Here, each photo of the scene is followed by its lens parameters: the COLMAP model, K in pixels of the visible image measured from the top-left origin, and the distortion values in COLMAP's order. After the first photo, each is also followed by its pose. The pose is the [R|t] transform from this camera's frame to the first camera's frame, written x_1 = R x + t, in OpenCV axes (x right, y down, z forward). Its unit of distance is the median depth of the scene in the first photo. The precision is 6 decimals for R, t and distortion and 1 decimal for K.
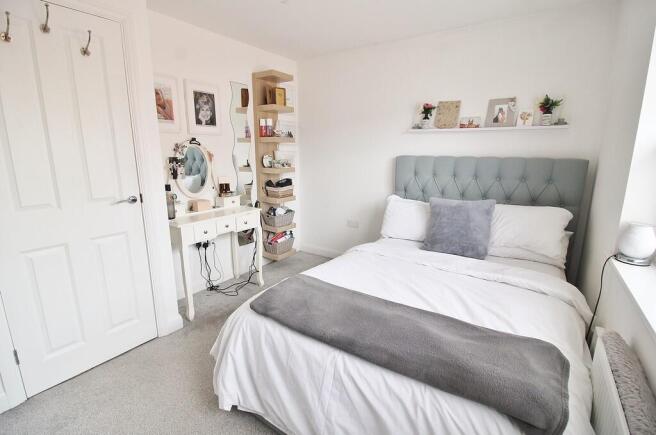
lens RADIAL K [[307.8, 0, 329.1], [0, 307.8, 214.5], [0, 0, 1]] dist [-0.002484, -0.000112]
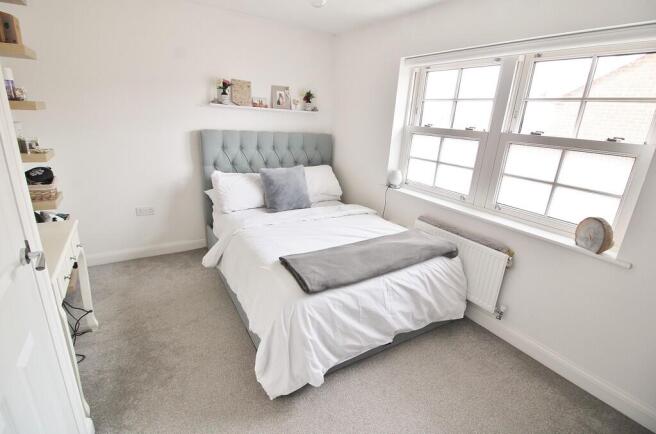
lens RADIAL K [[307.8, 0, 325.0], [0, 307.8, 219.2], [0, 0, 1]] dist [-0.002484, -0.000112]
pose [[0.399039, -0.269986, 0.876285, -0.657155], [0.131256, 0.962646, 0.236823, -0.115971], [-0.907491, 0.020516, 0.419570, 0.287428]]
